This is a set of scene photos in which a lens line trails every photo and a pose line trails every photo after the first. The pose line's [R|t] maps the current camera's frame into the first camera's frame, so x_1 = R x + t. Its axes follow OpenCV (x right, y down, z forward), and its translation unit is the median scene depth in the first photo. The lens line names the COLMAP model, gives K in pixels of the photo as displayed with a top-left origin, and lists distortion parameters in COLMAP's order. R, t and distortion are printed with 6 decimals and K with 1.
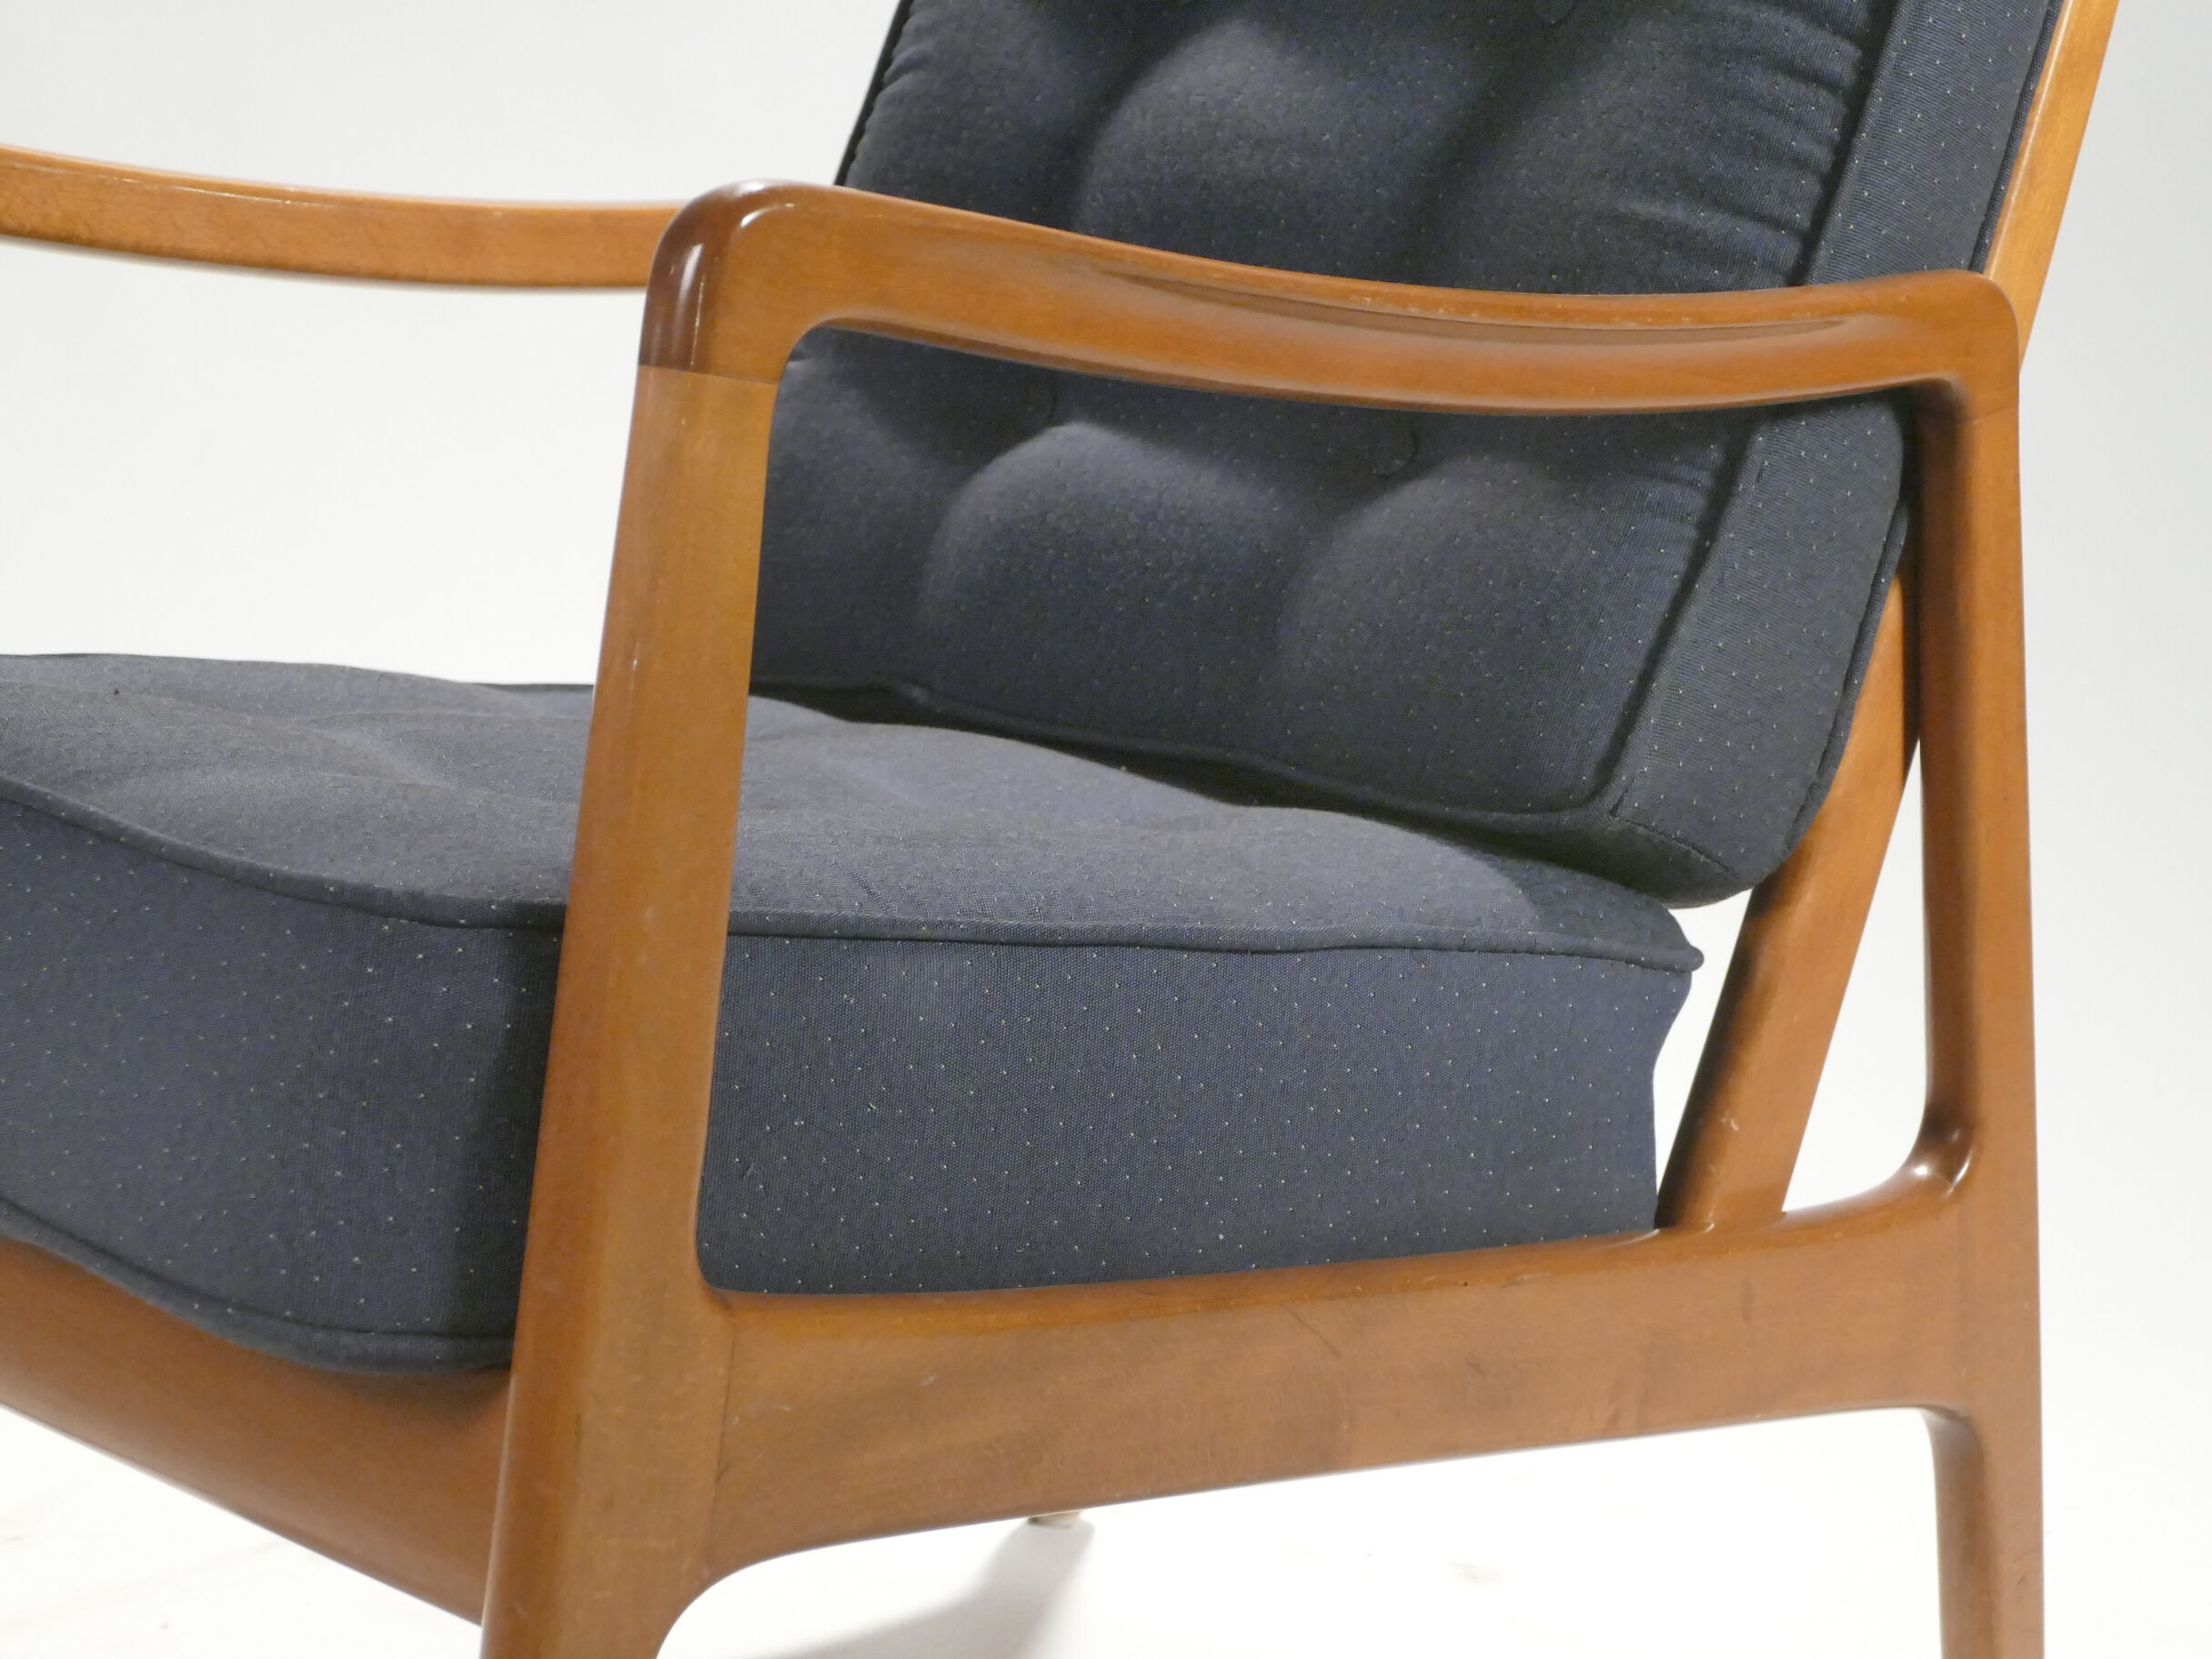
lens RADIAL K [[5021.1, 0, 1301.6], [0, 5021.1, 830.9], [0, 0, 1]] dist [0.019847, 0.294182]
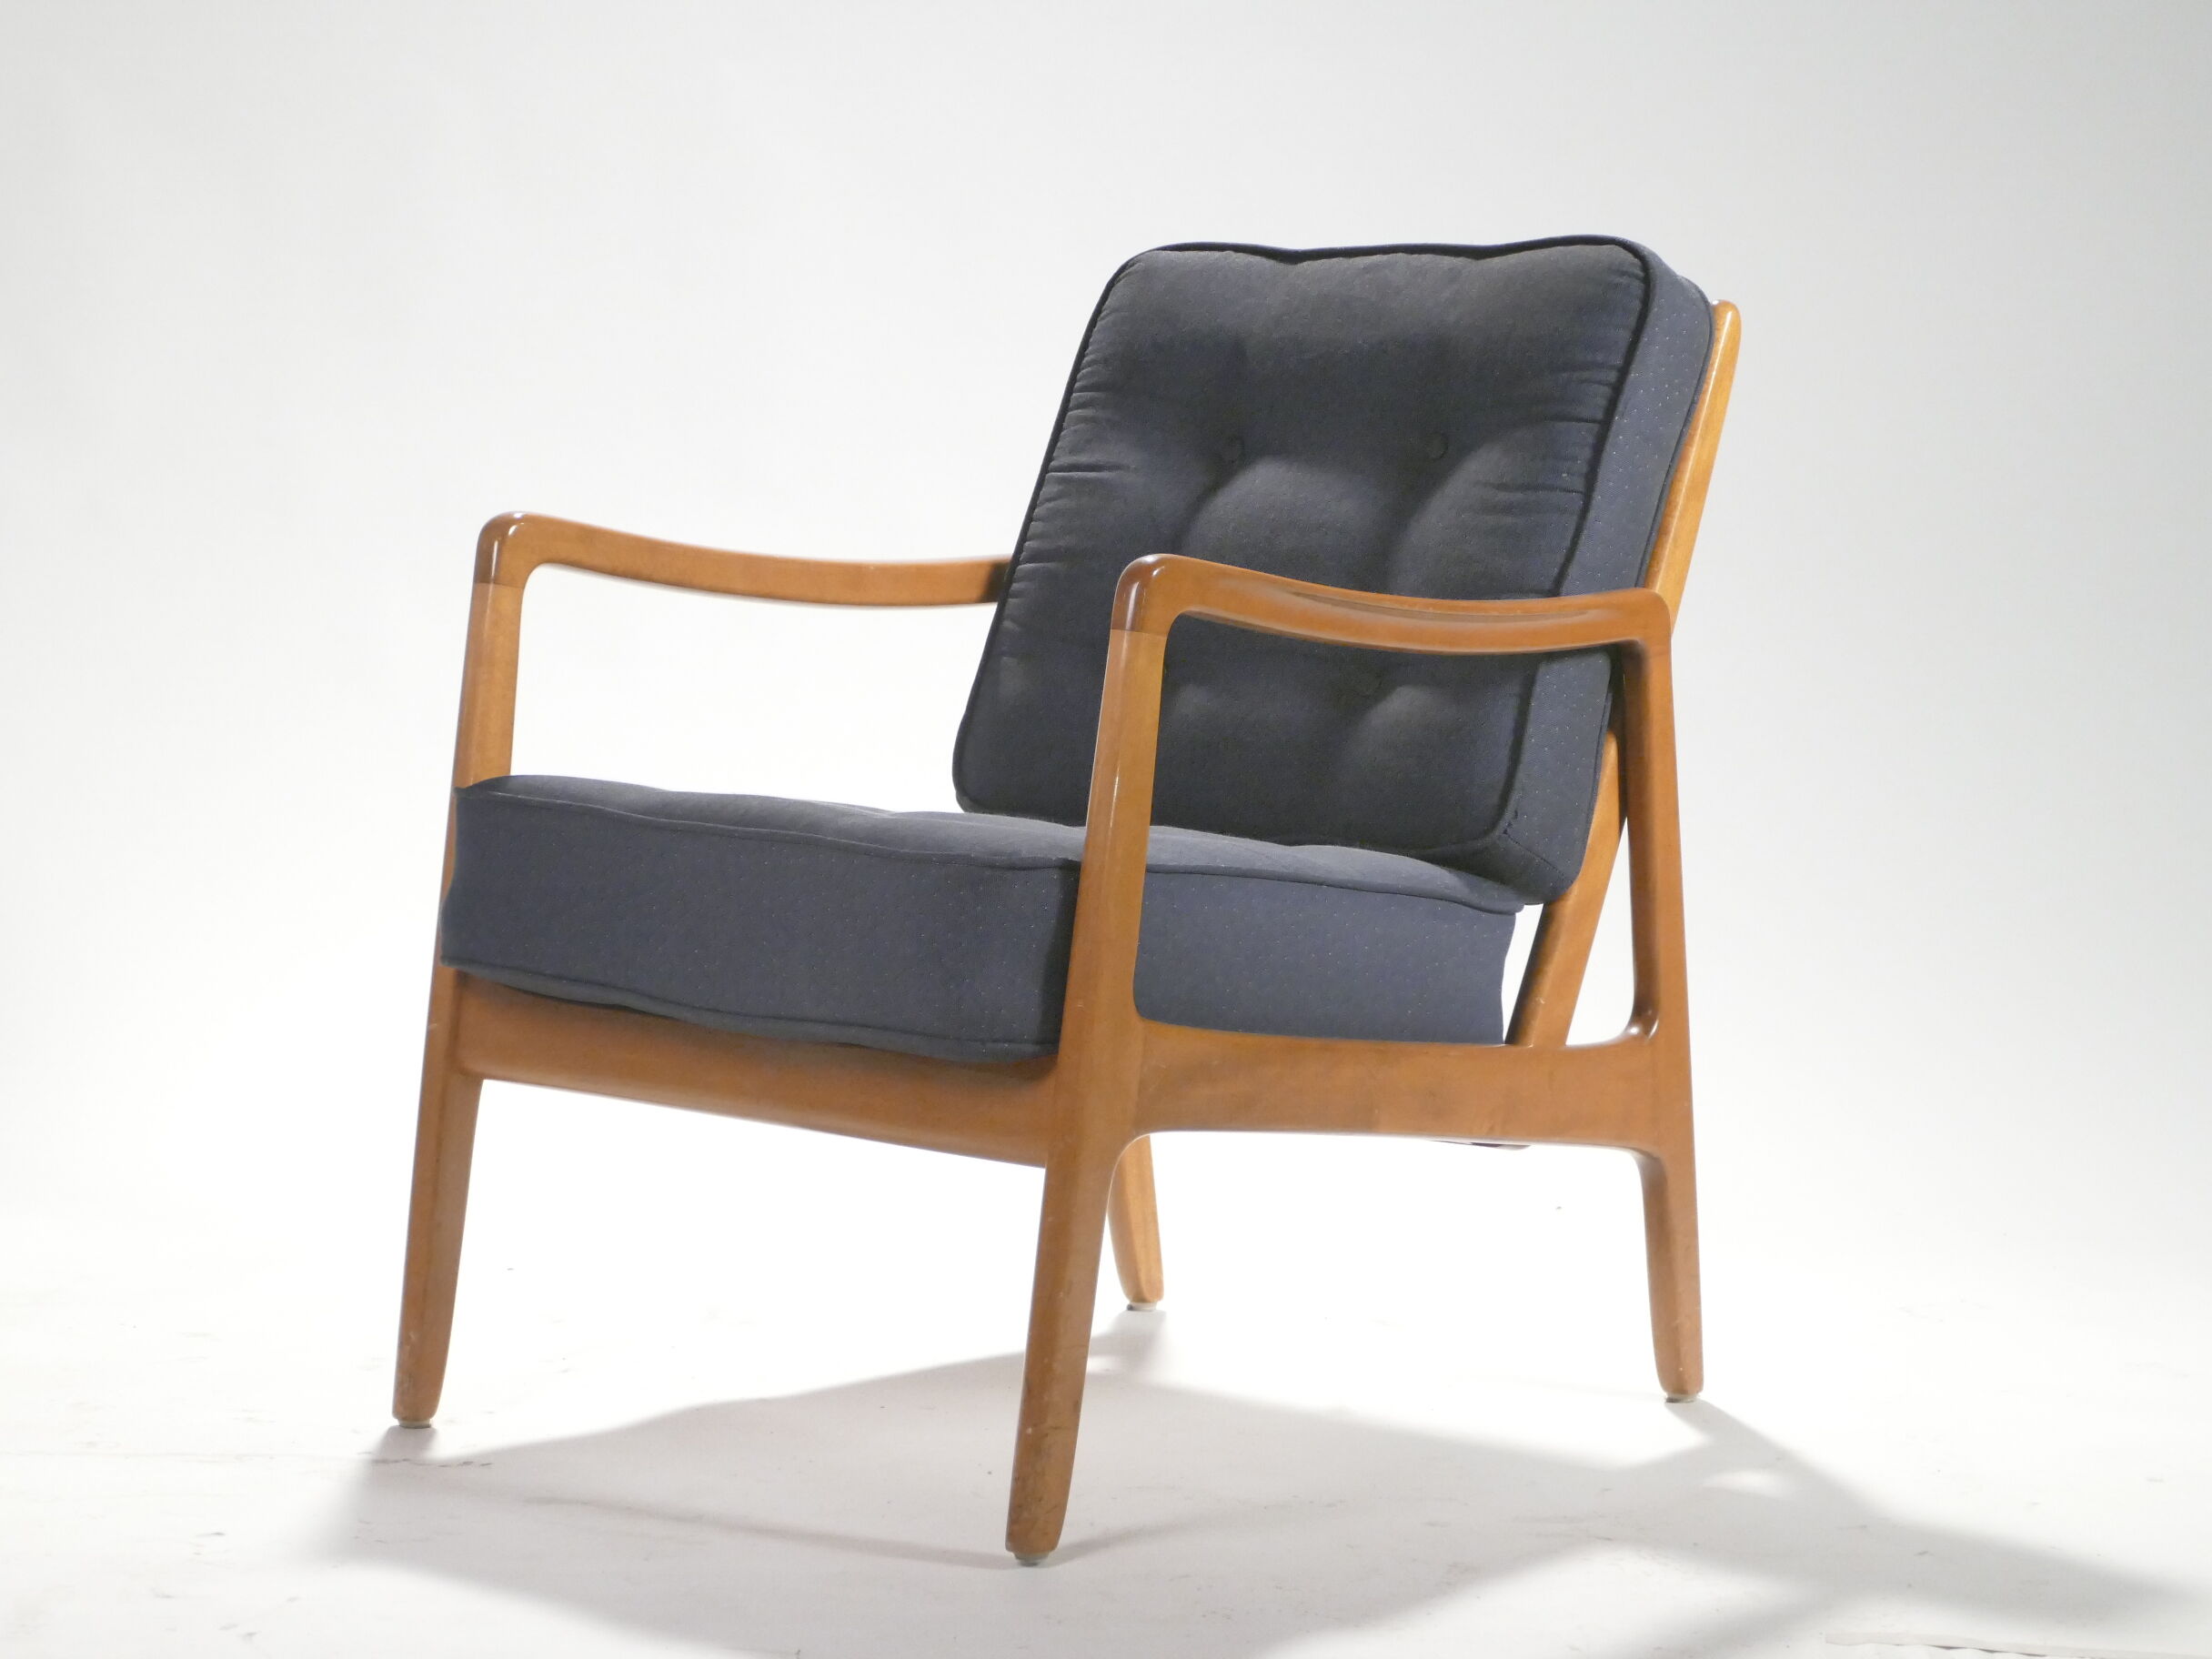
lens RADIAL K [[6416.8, 0, 1106.0], [0, 6416.8, 829.5], [0, 0, 1]] dist [0.008279, -0.416677]
pose [[0.998774, -0.013093, 0.047736, -0.214929], [0.016722, 0.996934, -0.076442, 0.184577], [-0.046589, 0.077147, 0.995931, -1.601750]]
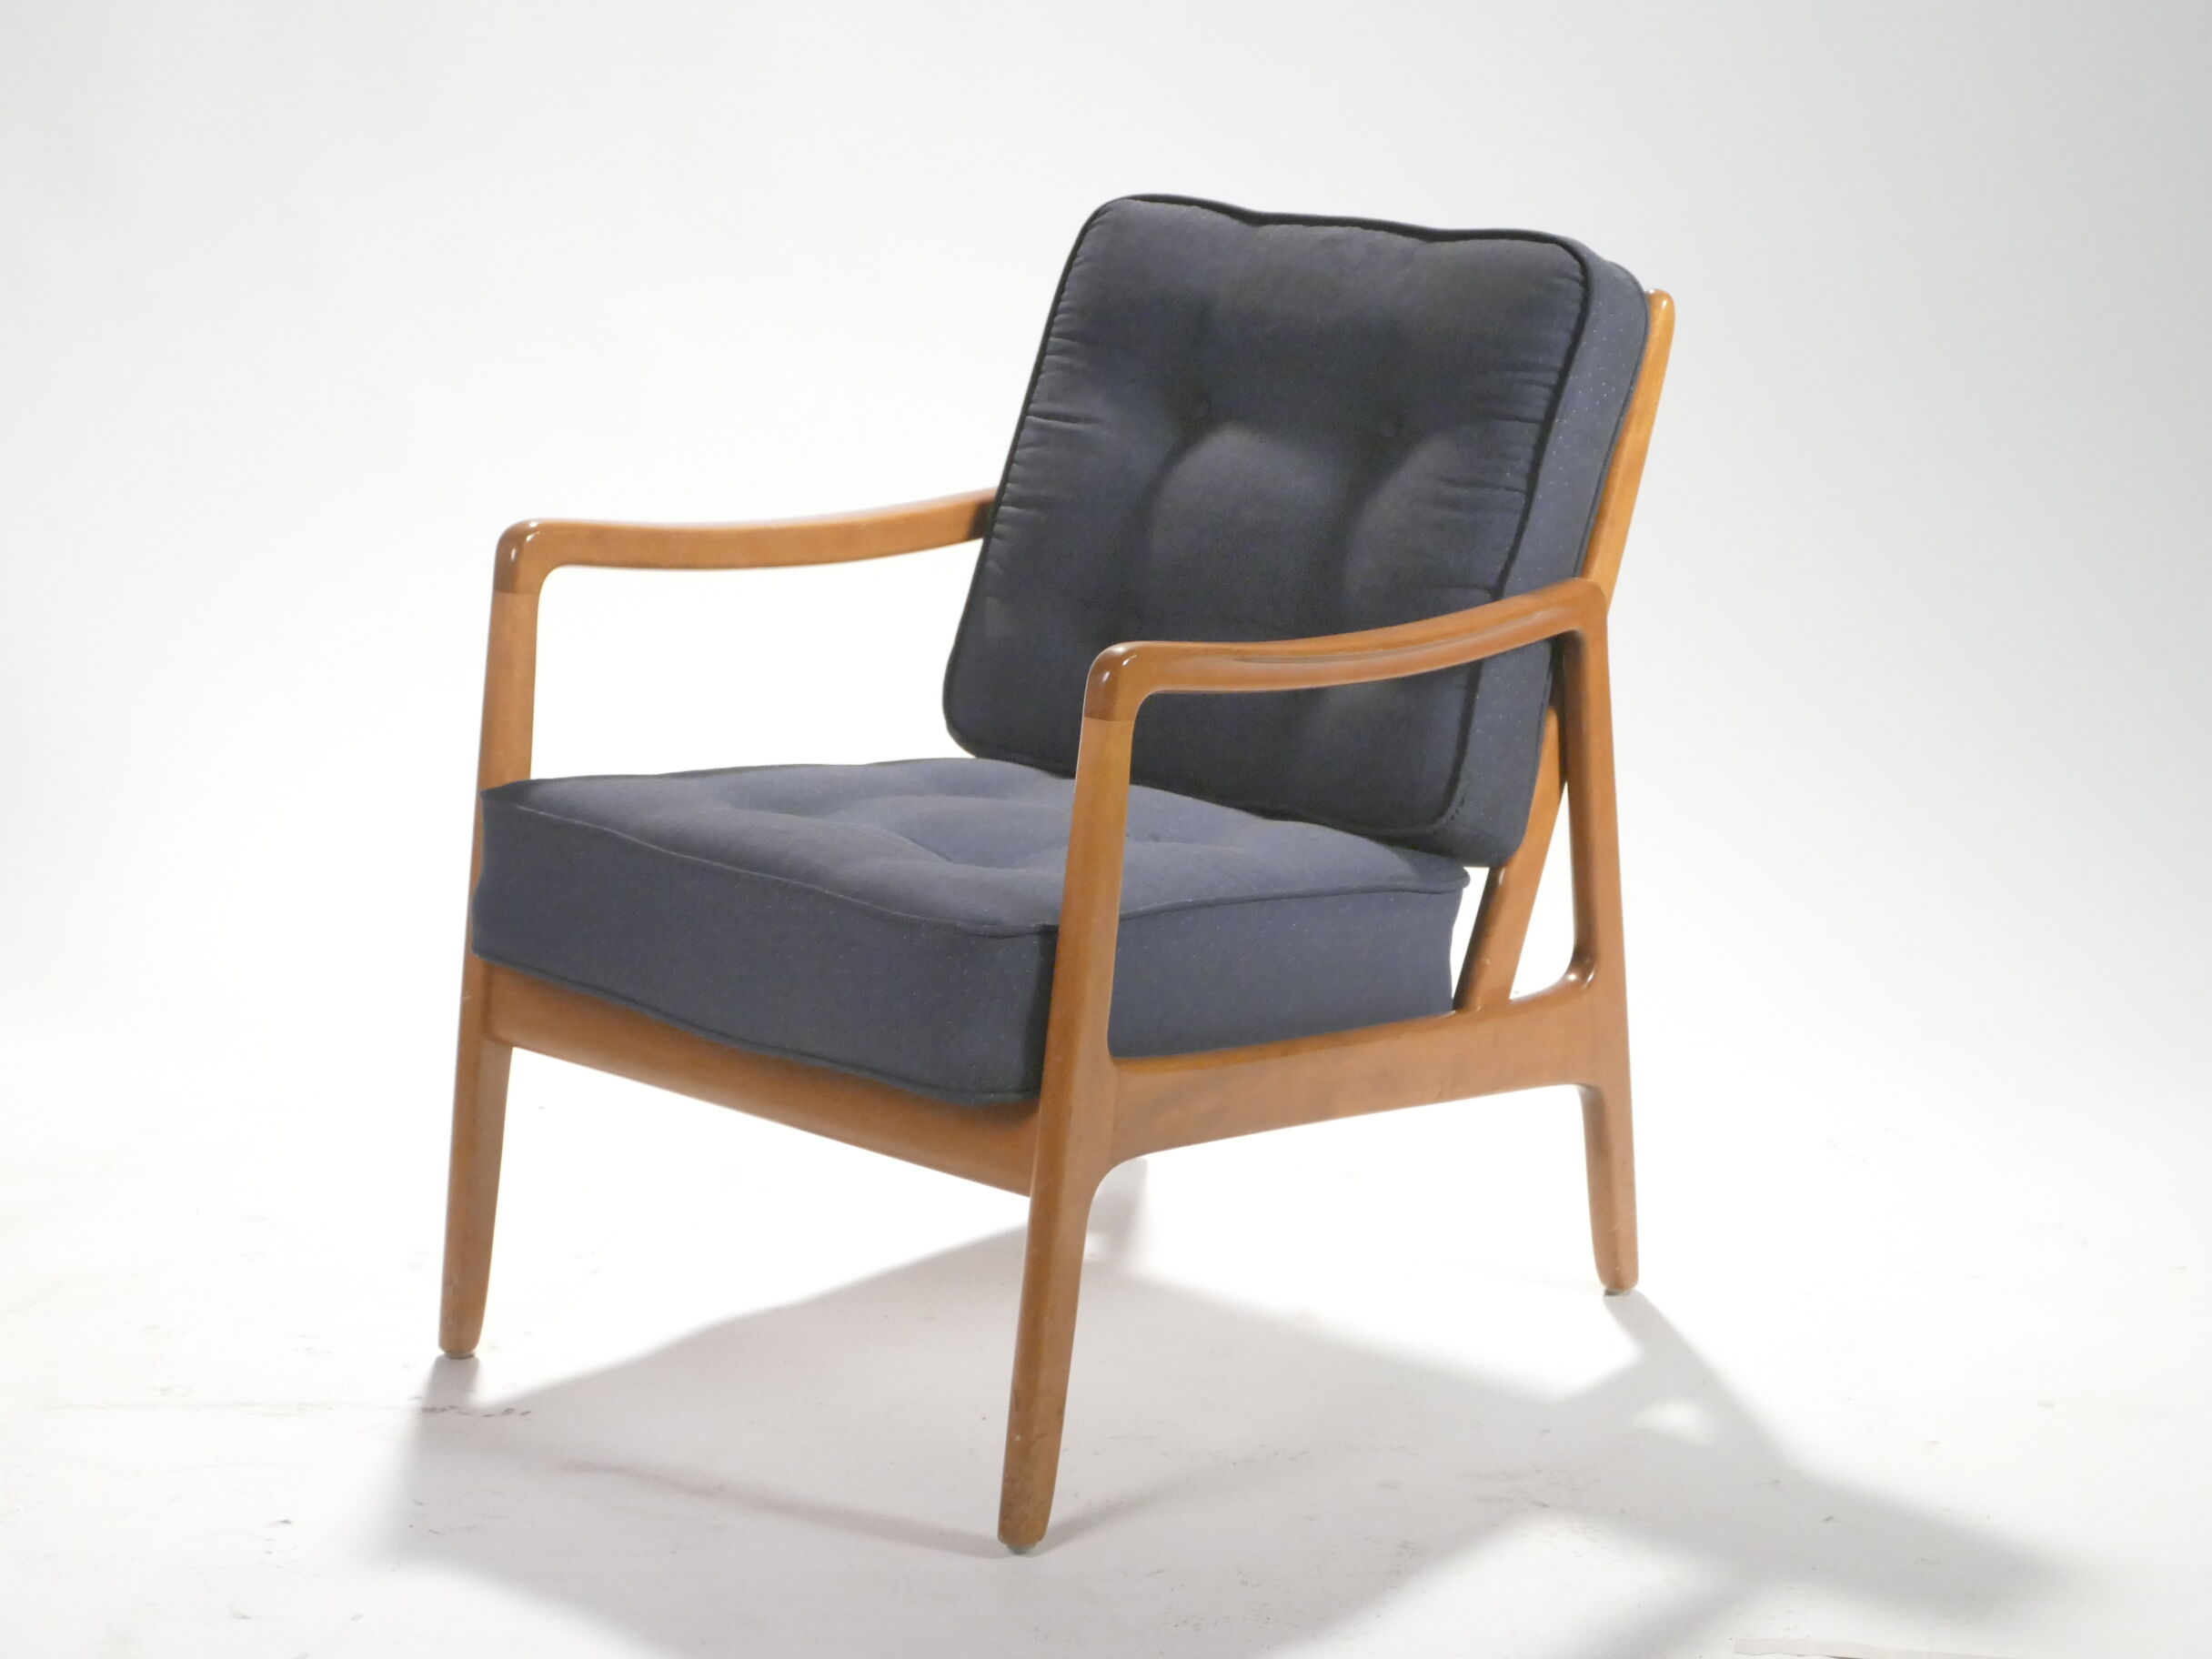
lens RADIAL K [[6416.8, 0, 1106.0], [0, 6416.8, 829.5], [0, 0, 1]] dist [0.008279, -0.416677]
pose [[0.998653, -0.031104, 0.041528, -0.198074], [0.027849, 0.996659, 0.076781, -0.221451], [-0.043777, -0.075522, 0.996183, -1.812264]]
